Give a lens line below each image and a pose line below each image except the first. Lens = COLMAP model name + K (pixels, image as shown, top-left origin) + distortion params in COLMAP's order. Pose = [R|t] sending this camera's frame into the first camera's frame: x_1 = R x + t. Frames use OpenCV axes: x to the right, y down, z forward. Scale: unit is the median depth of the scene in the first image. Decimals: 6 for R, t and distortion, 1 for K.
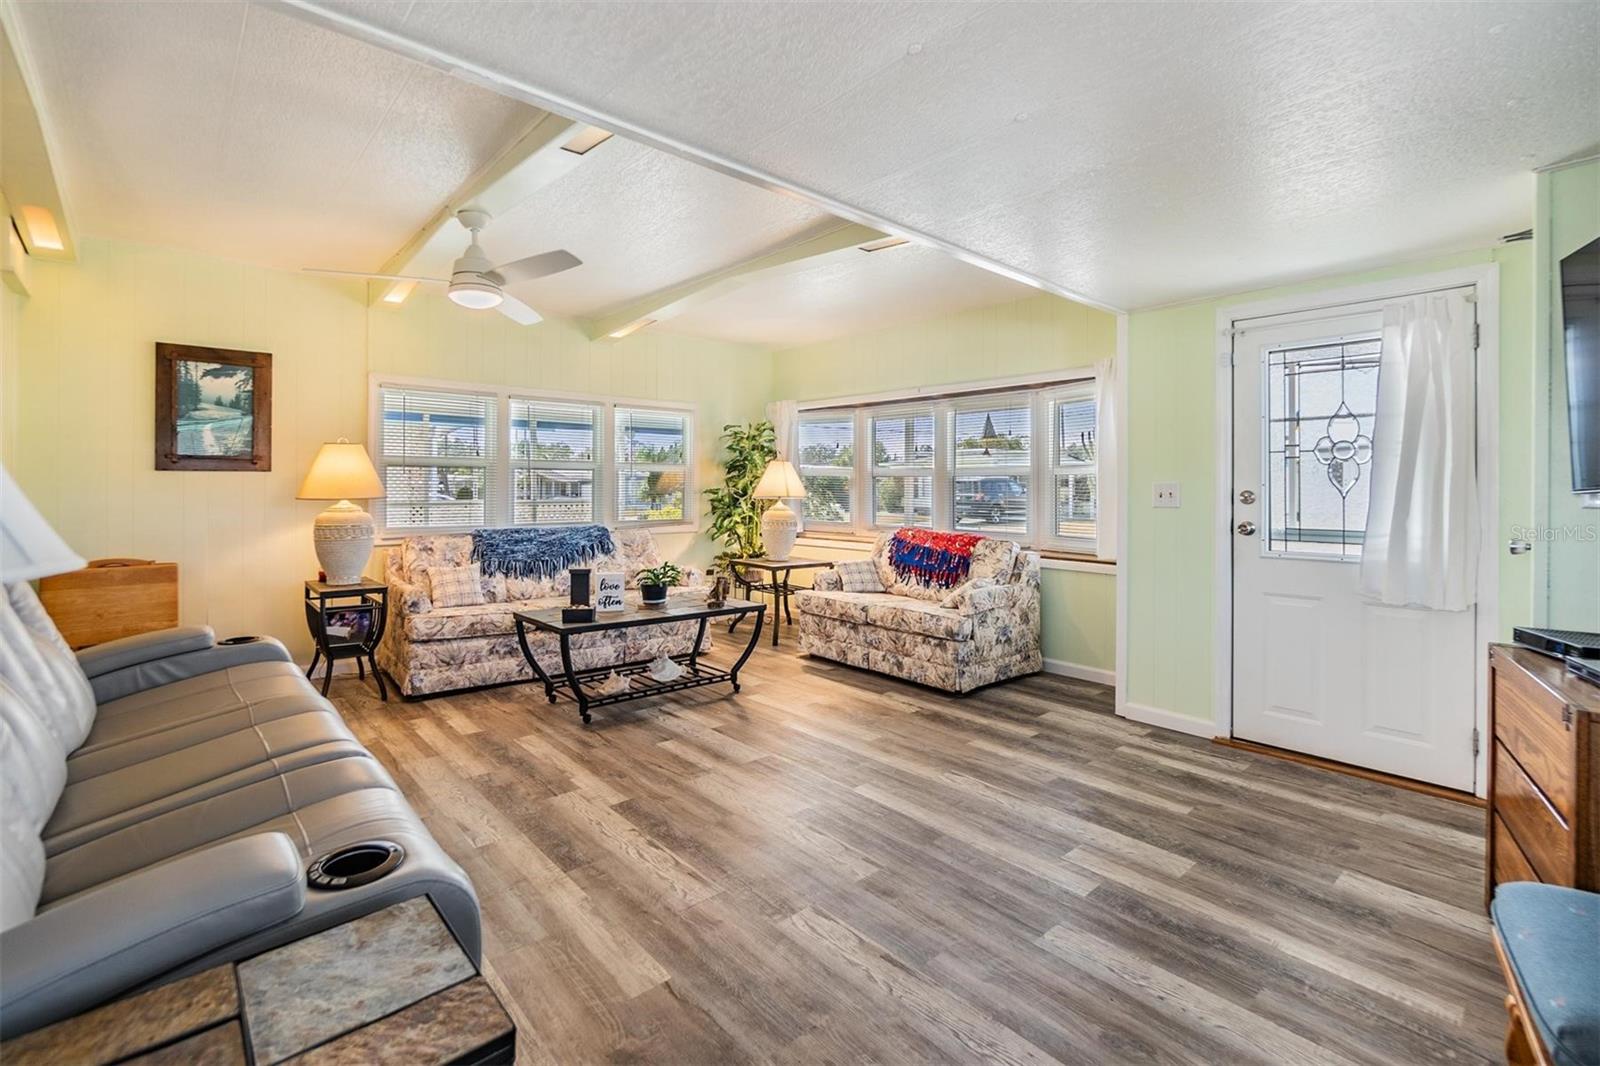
lens RADIAL K [[701.5, 0, 793.1], [0, 701.5, 490.1], [0, 0, 1]] dist [-0.004046, 0.000157]
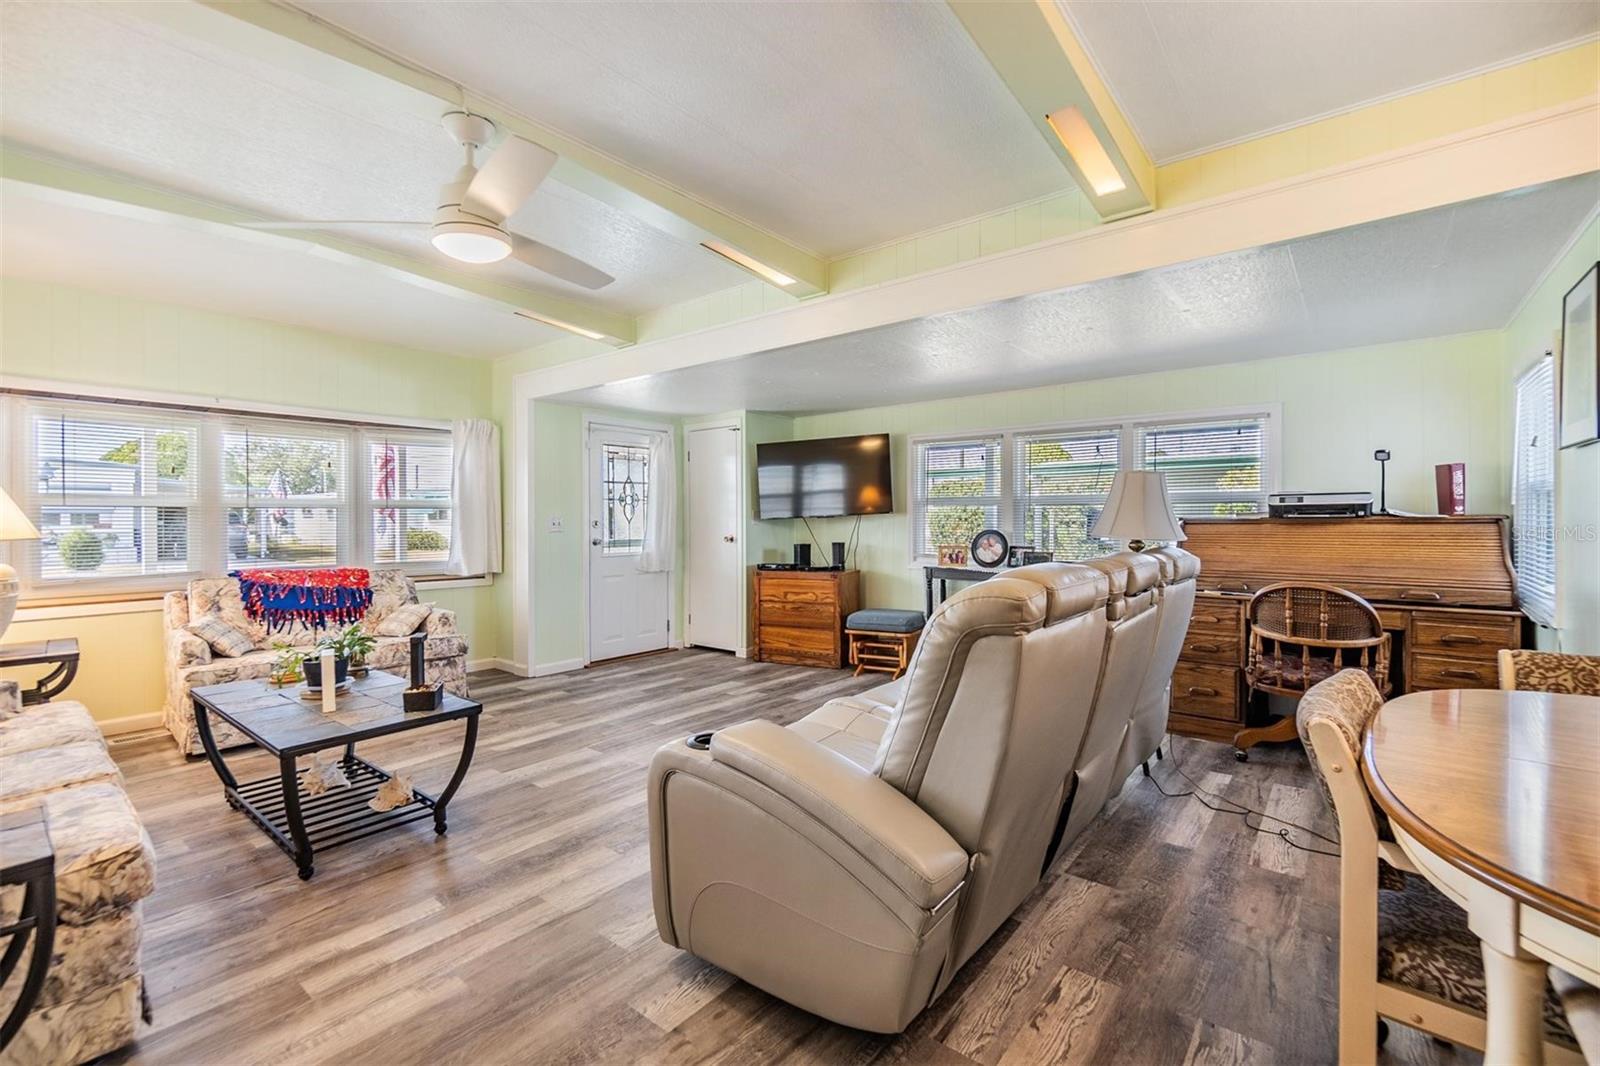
lens RADIAL K [[701.5, 0, 790.0], [0, 701.5, 515.3], [0, 0, 1]] dist [-0.004046, 0.000157]
pose [[-0.159837, 0.000043, 0.987143, -0.963937], [0.006039, 0.999981, 0.000935, -0.008442], [-0.987125, 0.006111, -0.159835, 0.656159]]
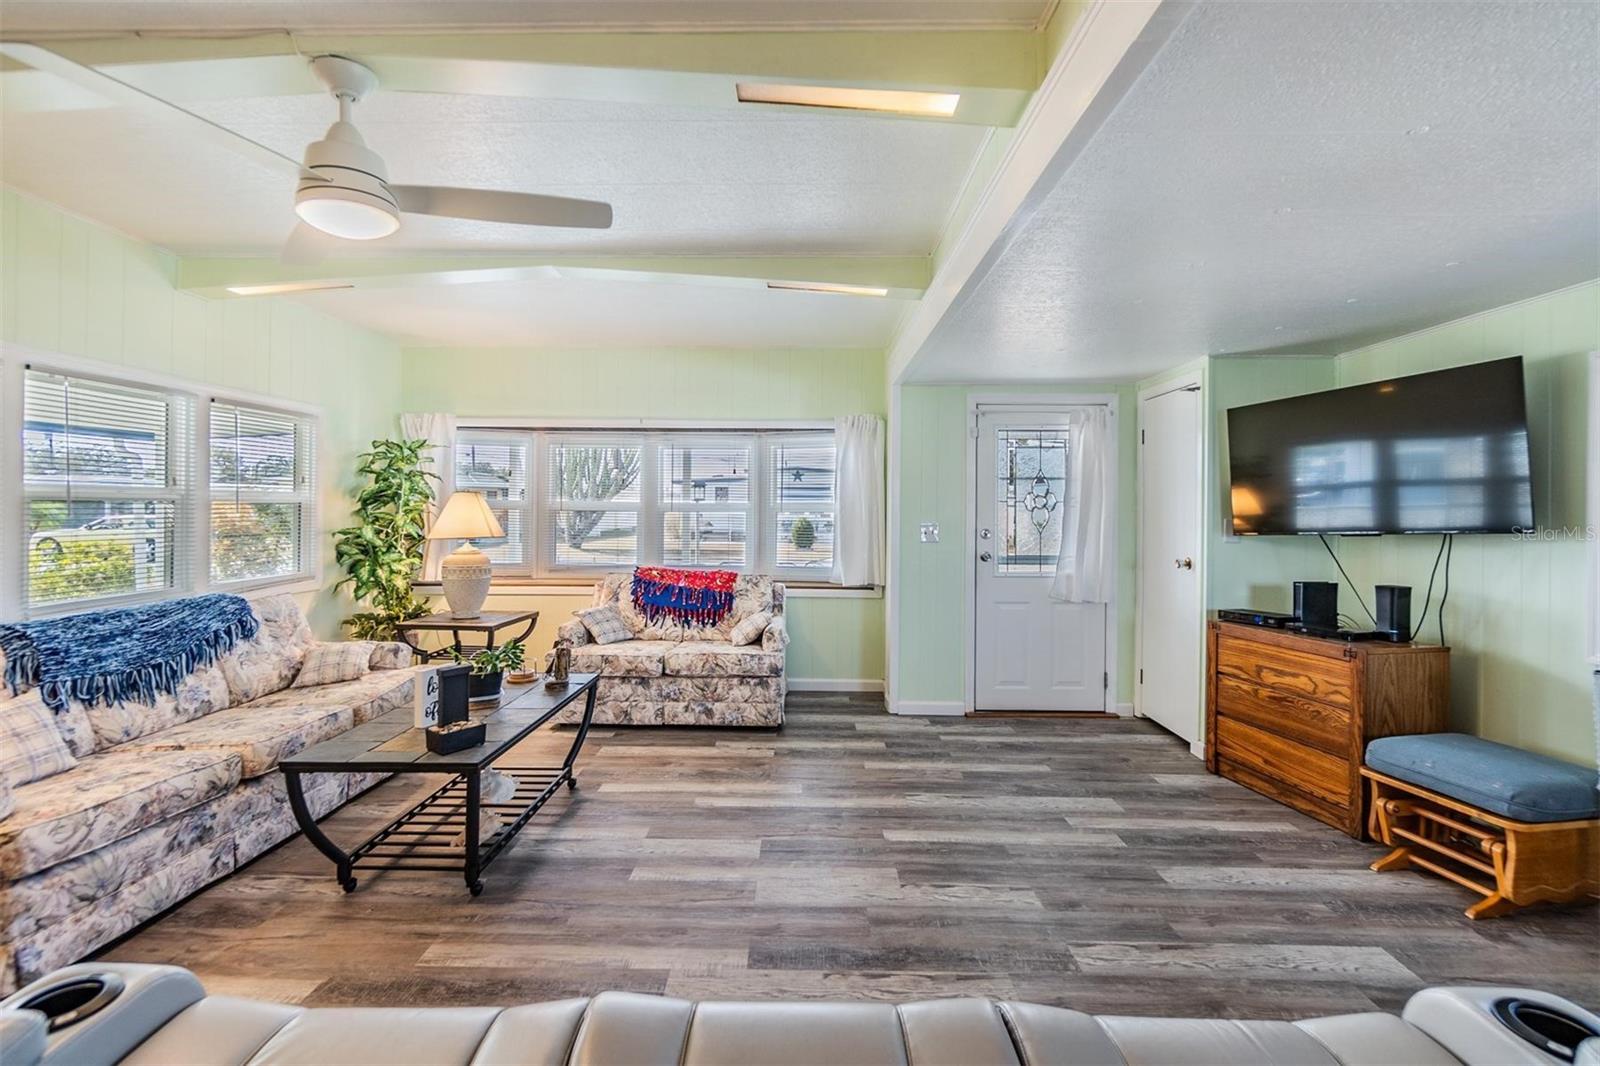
lens RADIAL K [[701.5, 0, 788.7], [0, 701.5, 508.2], [0, 0, 1]] dist [-0.004046, 0.000157]
pose [[0.680480, -0.001366, 0.732765, -0.510593], [0.000487, 0.999999, 0.001411, -0.033967], [-0.732766, -0.000604, 0.680480, 0.284917]]
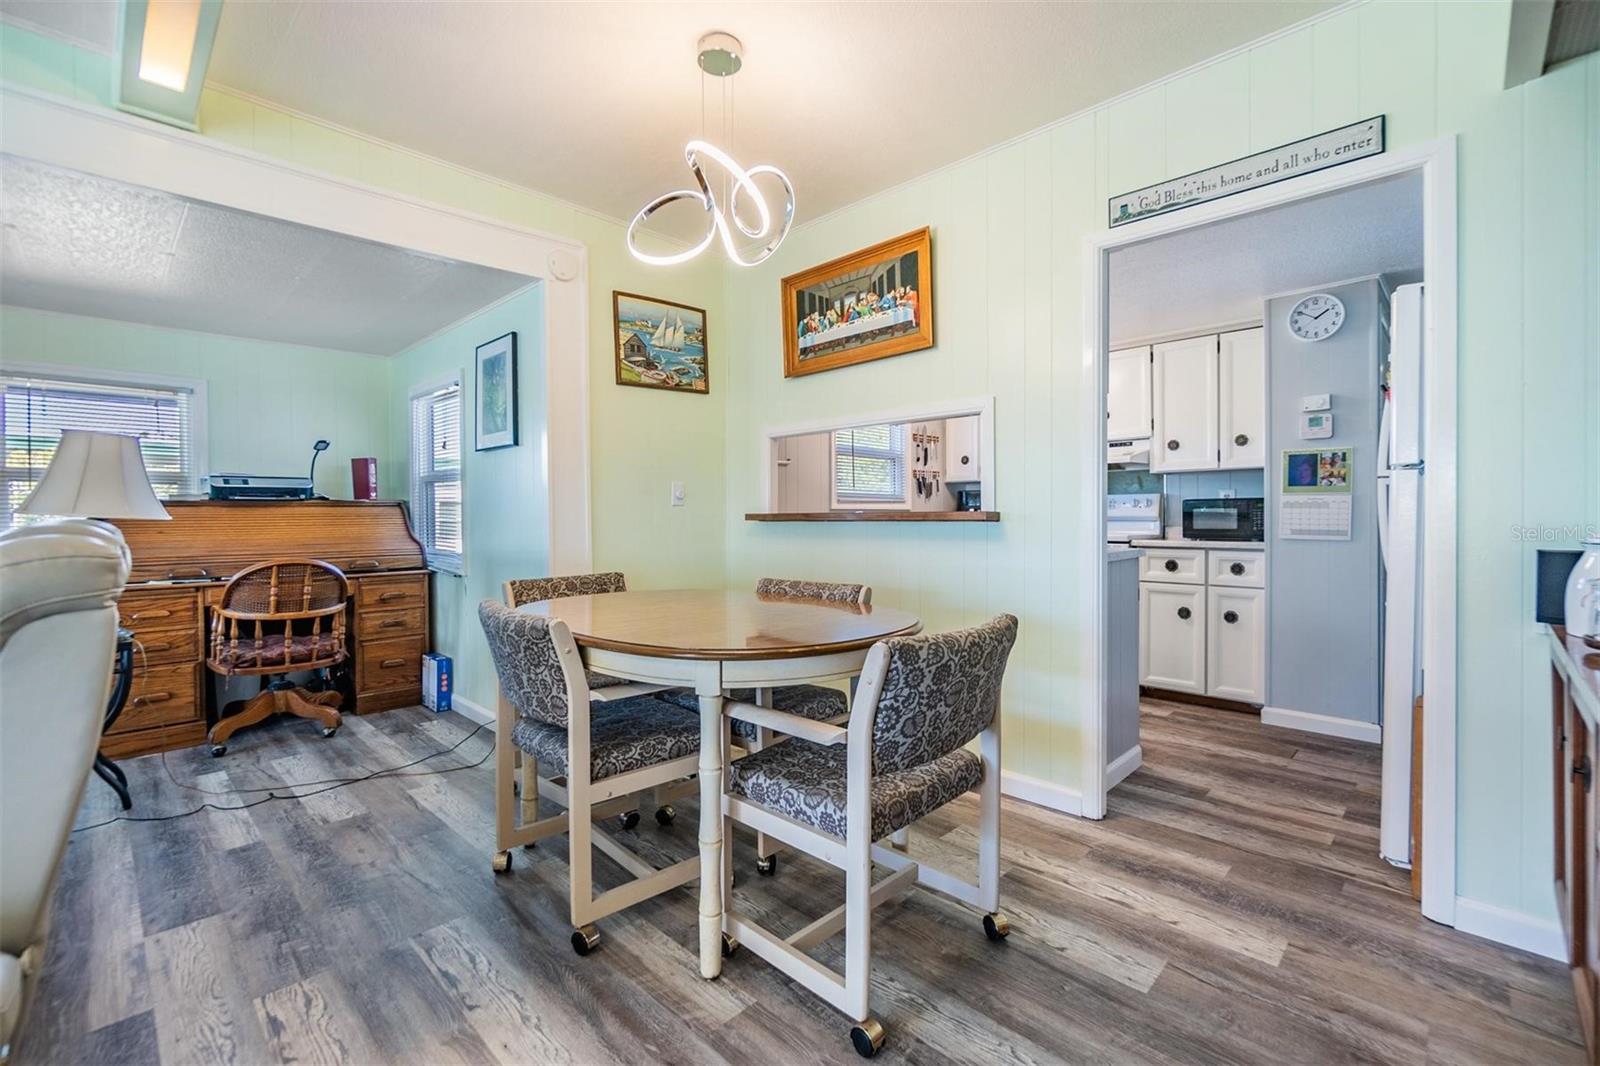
lens RADIAL K [[701.5, 0, 790.3], [0, 701.5, 520.4], [0, 0, 1]] dist [-0.004046, 0.000157]
pose [[-0.997781, 0.003380, -0.066495, -0.816282], [0.002577, 0.999923, 0.012152, 0.016547], [0.066531, 0.011954, -0.997713, 0.808703]]
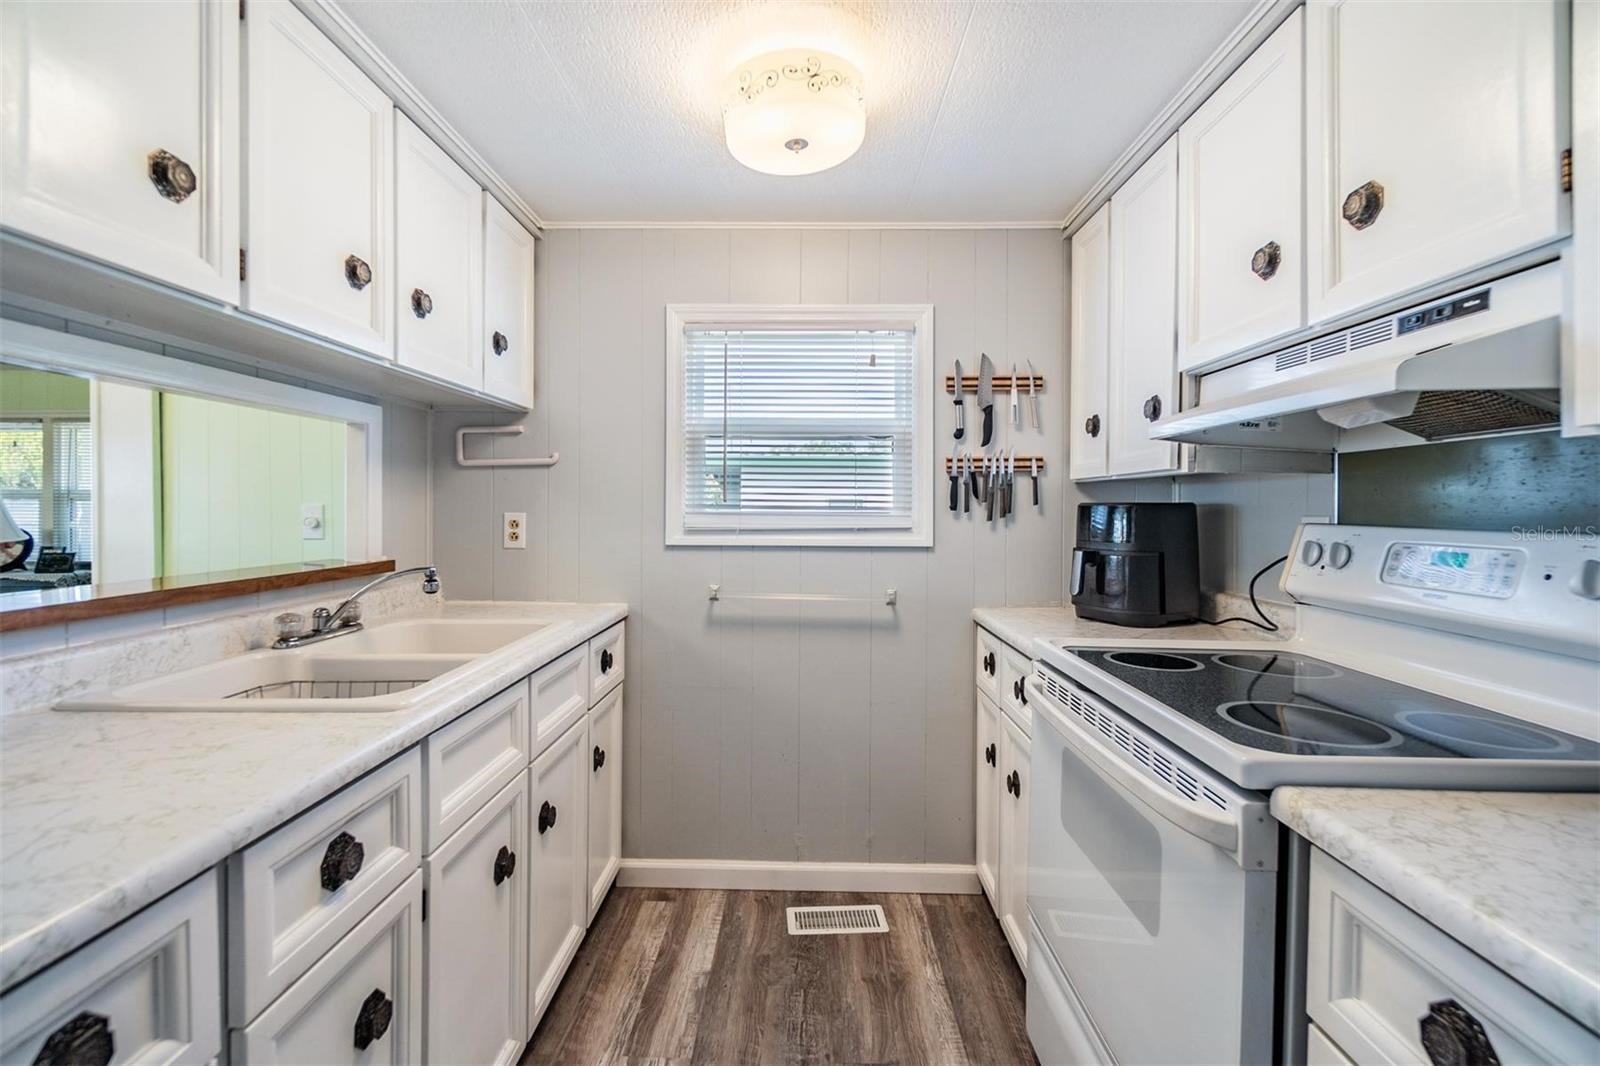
lens RADIAL K [[701.5, 0, 801.2], [0, 701.5, 505.4], [0, 0, 1]] dist [-0.004046, 0.000157]
pose [[-0.743400, -0.006806, 0.668813, -1.414462], [-0.001690, 0.999964, 0.008298, -0.023743], [-0.668845, 0.005039, -0.743385, 0.062742]]
